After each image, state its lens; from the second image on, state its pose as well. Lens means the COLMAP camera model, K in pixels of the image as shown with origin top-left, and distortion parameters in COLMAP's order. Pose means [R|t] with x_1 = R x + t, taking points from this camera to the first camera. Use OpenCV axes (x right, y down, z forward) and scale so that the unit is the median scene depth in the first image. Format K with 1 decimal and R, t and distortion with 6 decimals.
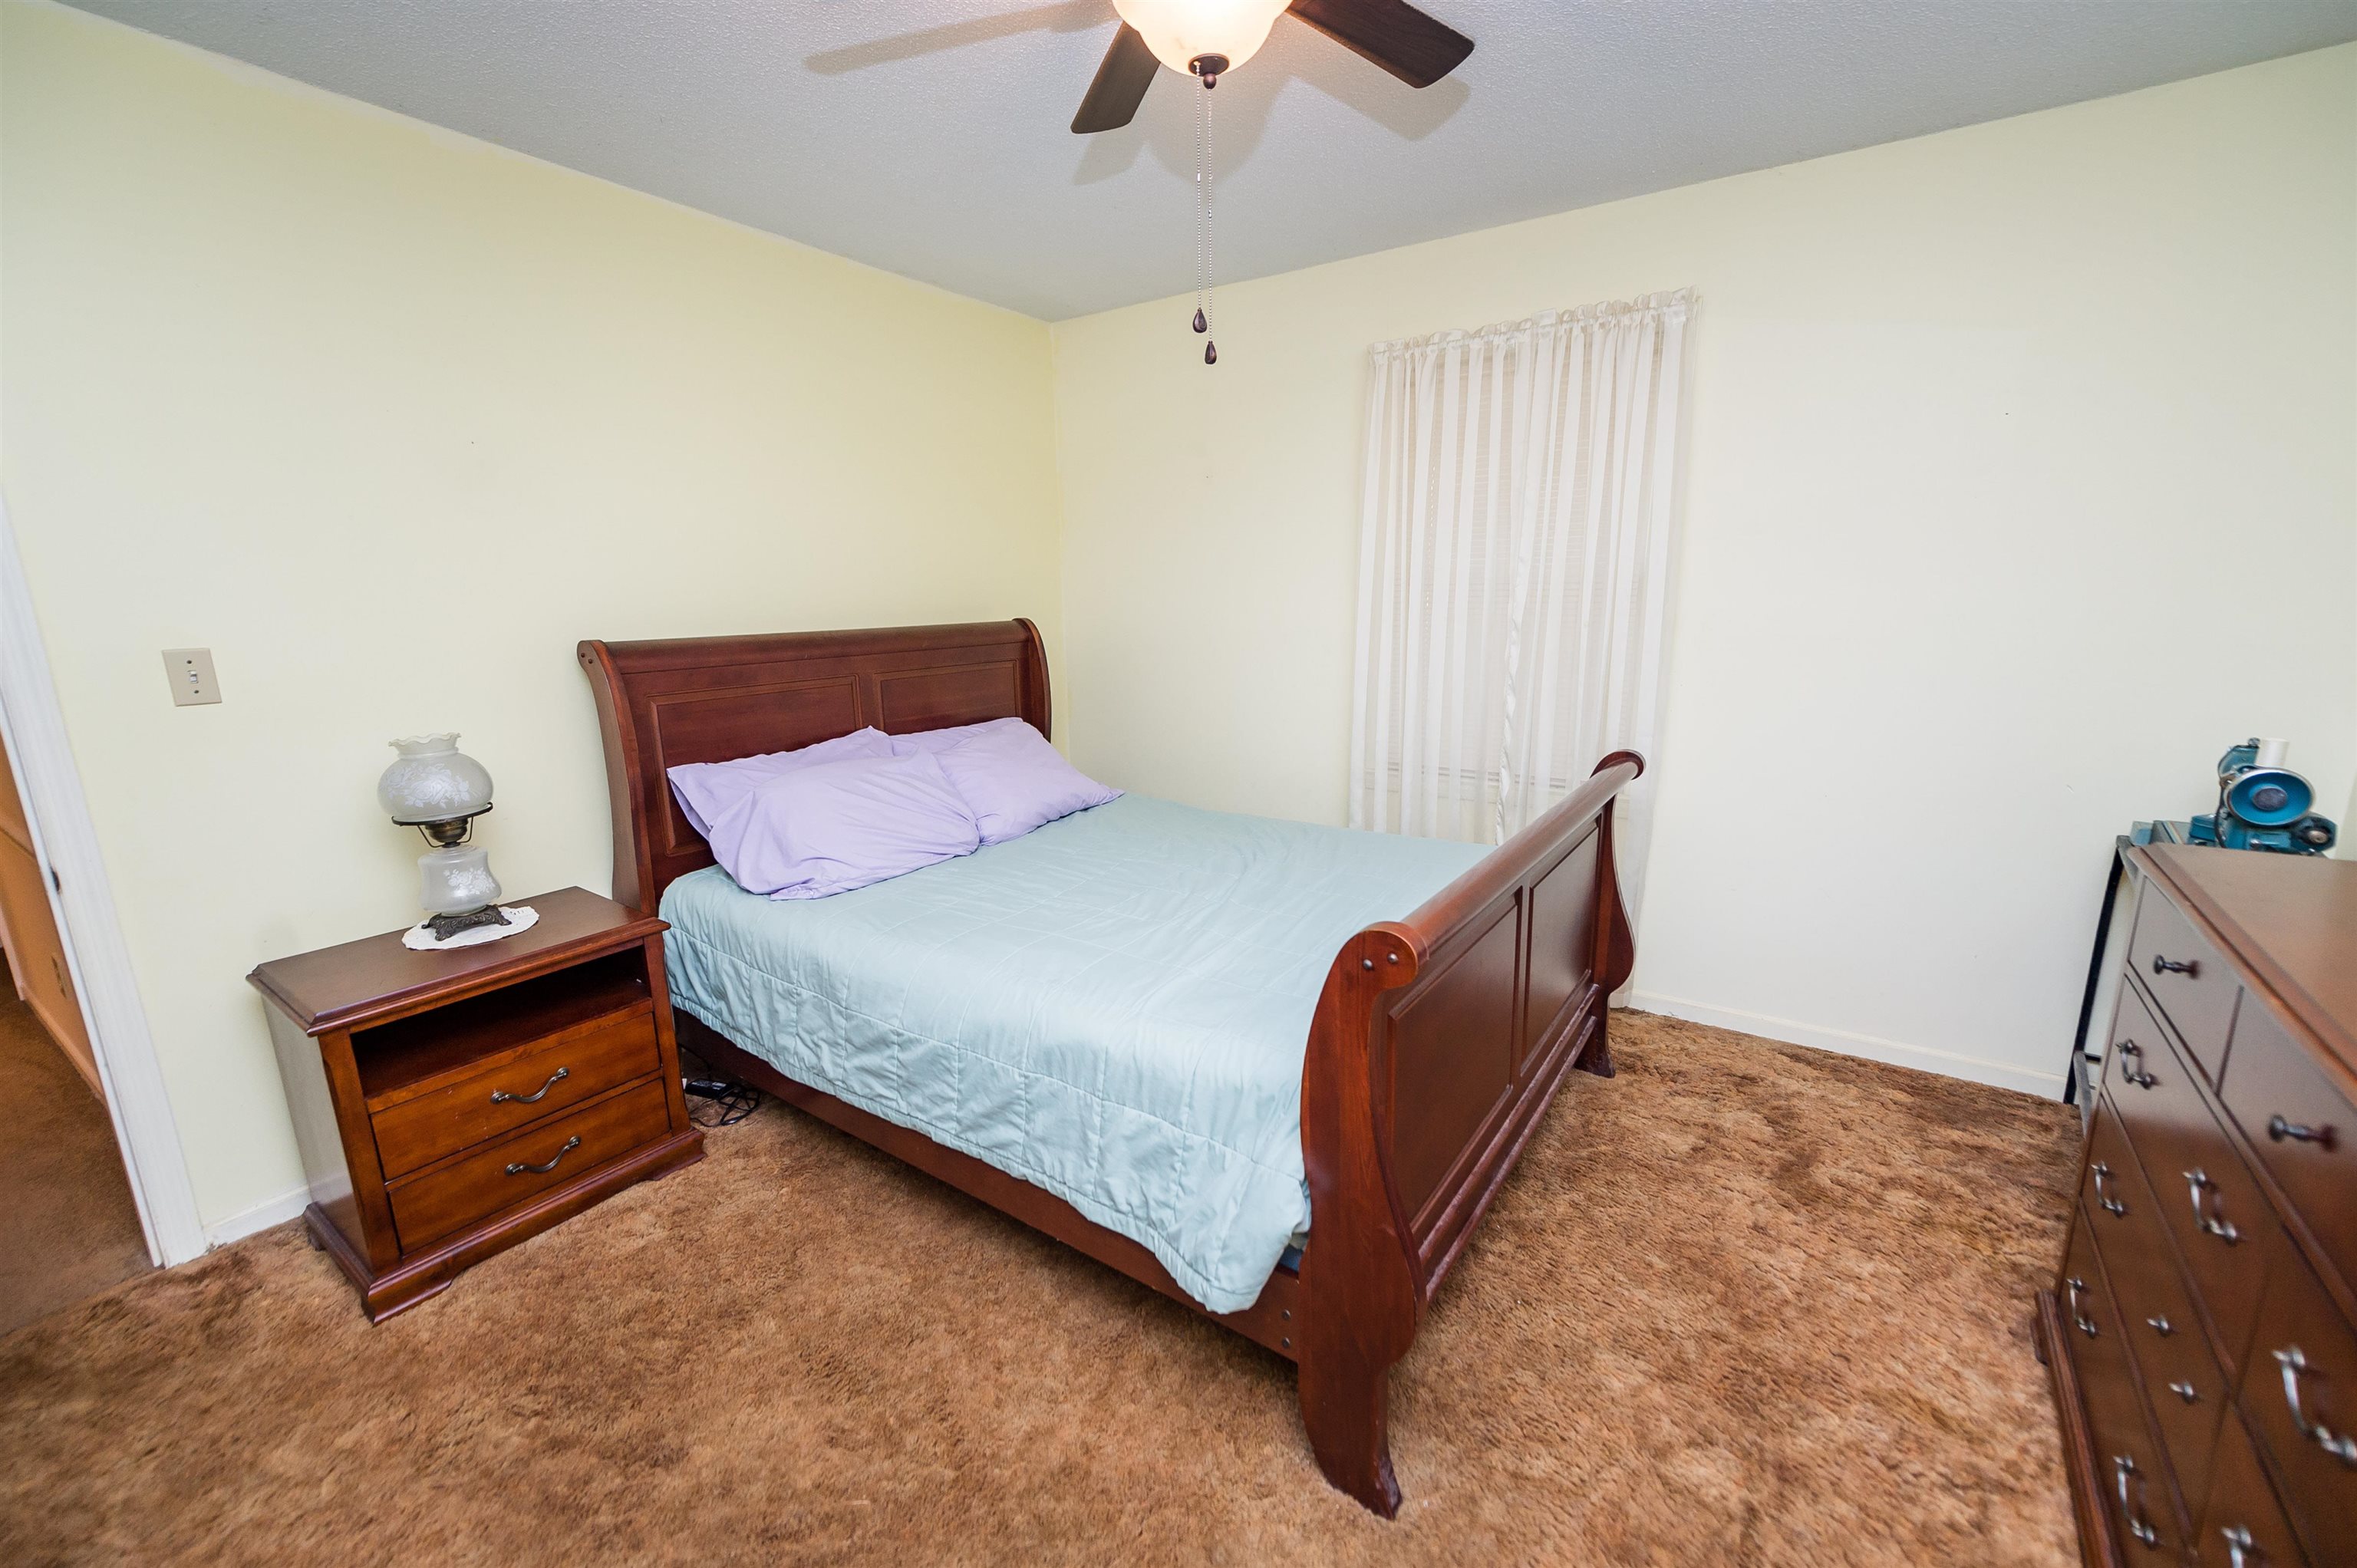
lens RADIAL K [[927.5, 0, 1186.6], [0, 927.5, 790.6], [0, 0, 1]] dist [0.009306, -0.003042]
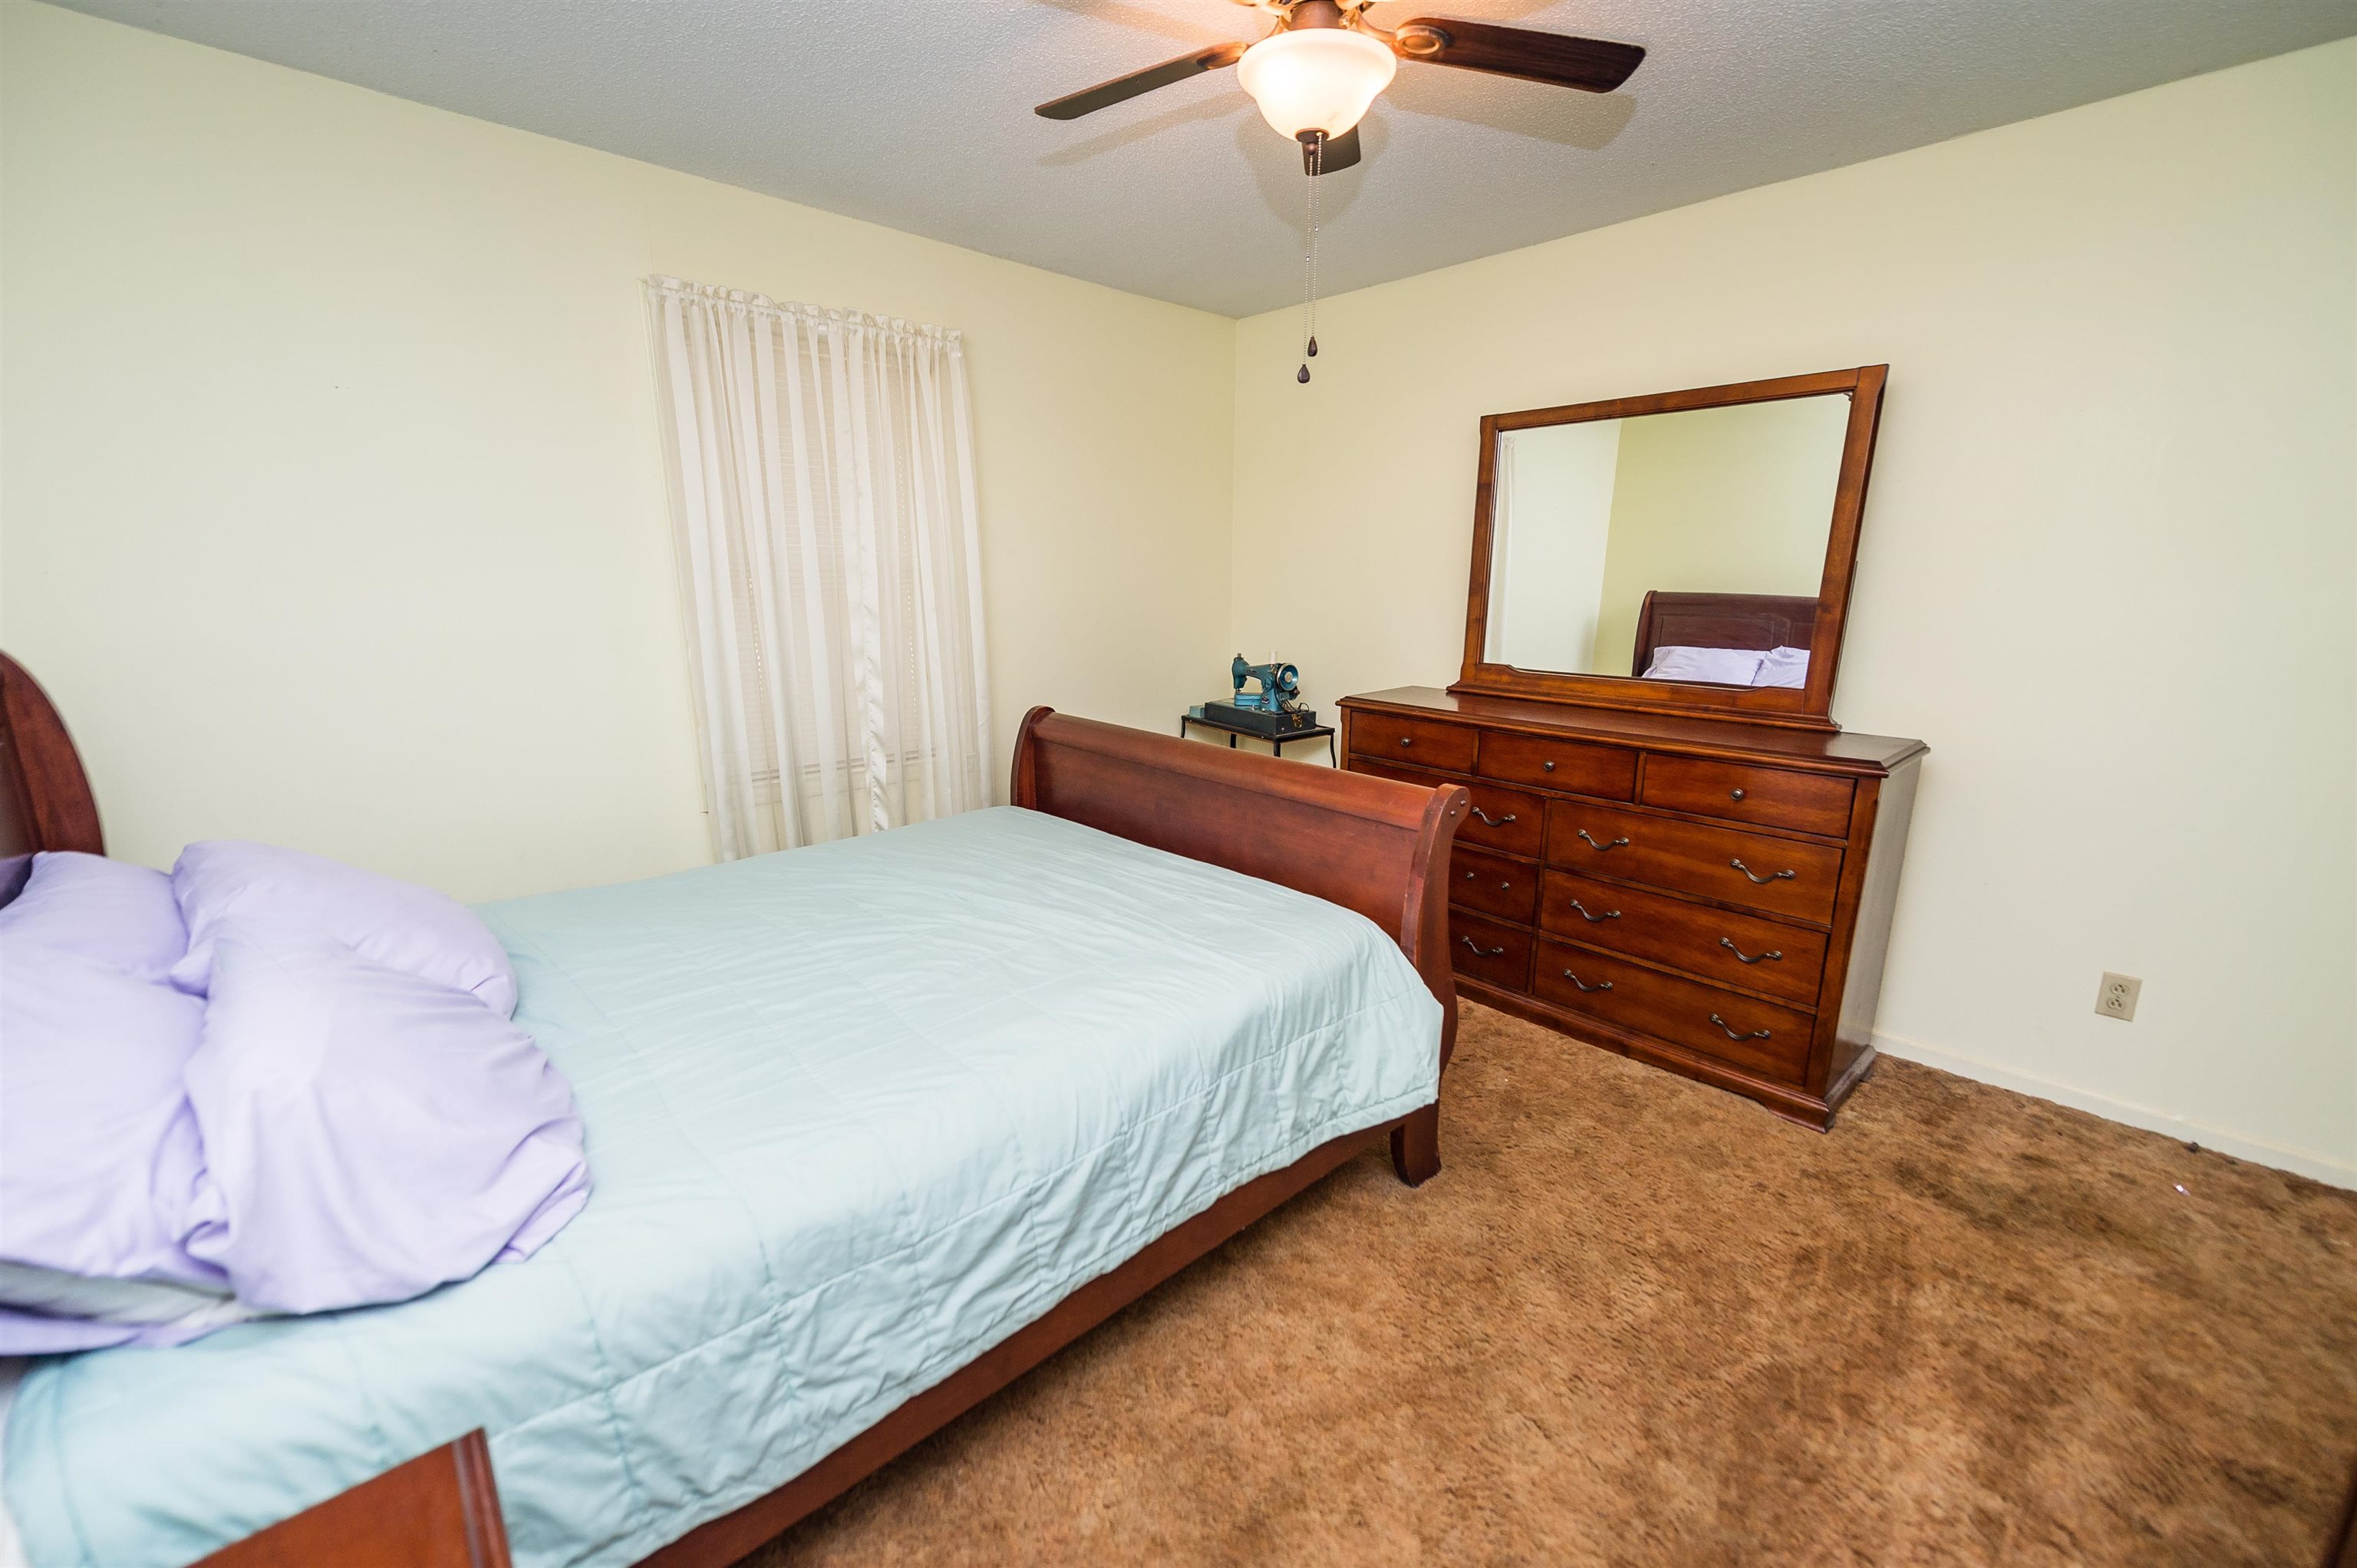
lens RADIAL K [[927.5, 0, 1187.6], [0, 927.5, 791.6], [0, 0, 1]] dist [0.009306, -0.003042]
pose [[0.213518, -0.201096, 0.956018, -0.925972], [0.196304, 0.967457, 0.159660, -0.126803], [-0.957014, 0.153580, 0.246045, 0.682384]]
